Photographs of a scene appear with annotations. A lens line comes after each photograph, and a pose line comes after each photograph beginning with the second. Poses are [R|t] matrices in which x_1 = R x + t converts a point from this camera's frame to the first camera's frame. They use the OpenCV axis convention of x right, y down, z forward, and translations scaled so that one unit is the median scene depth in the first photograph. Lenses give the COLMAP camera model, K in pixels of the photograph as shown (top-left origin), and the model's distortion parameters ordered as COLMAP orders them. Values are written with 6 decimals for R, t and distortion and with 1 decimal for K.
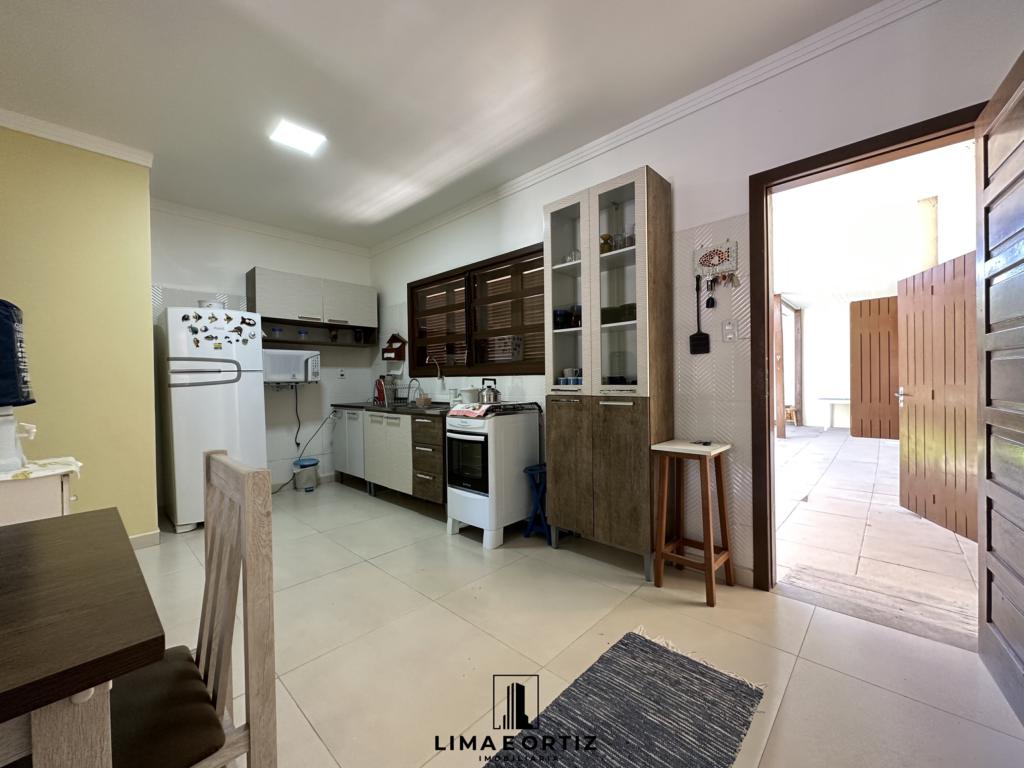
lens RADIAL K [[409.1, 0, 512.0], [0, 409.1, 384.0], [0, 0, 1]] dist [-0.004802, 0.001506]
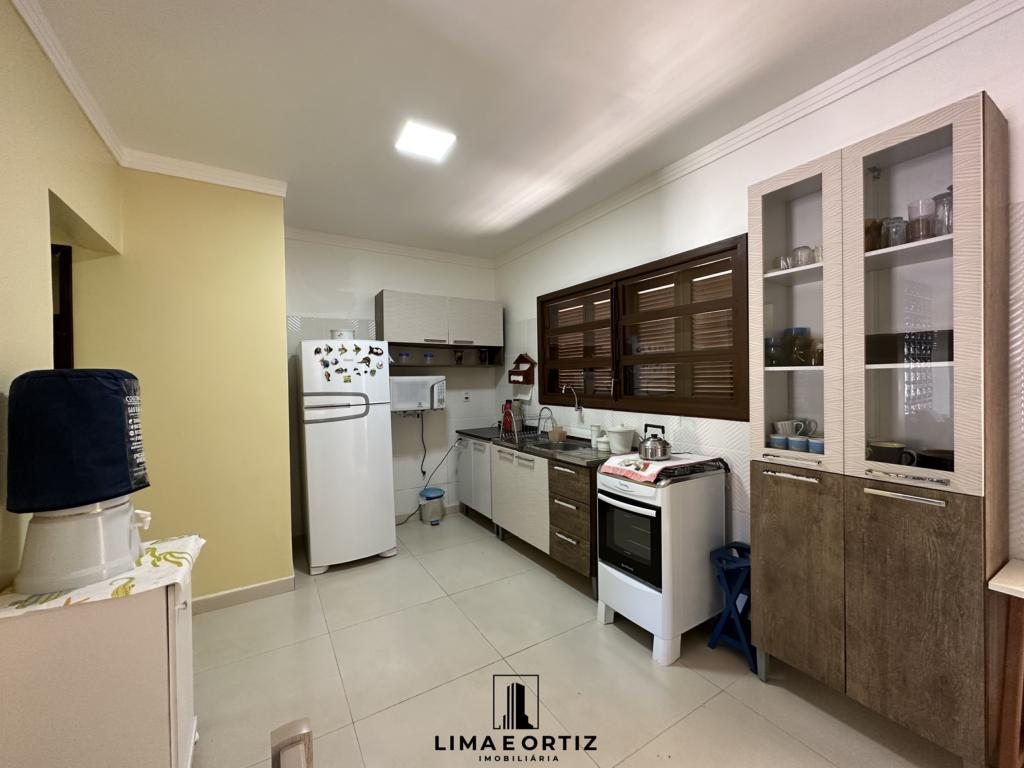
lens RADIAL K [[409.1, 0, 512.0], [0, 409.1, 384.0], [0, 0, 1]] dist [-0.004802, 0.001506]
pose [[0.965157, 0.002565, -0.261657, -0.105237], [-0.000746, 0.999975, 0.007054, -0.088144], [0.261669, -0.006613, 0.965135, 0.186626]]
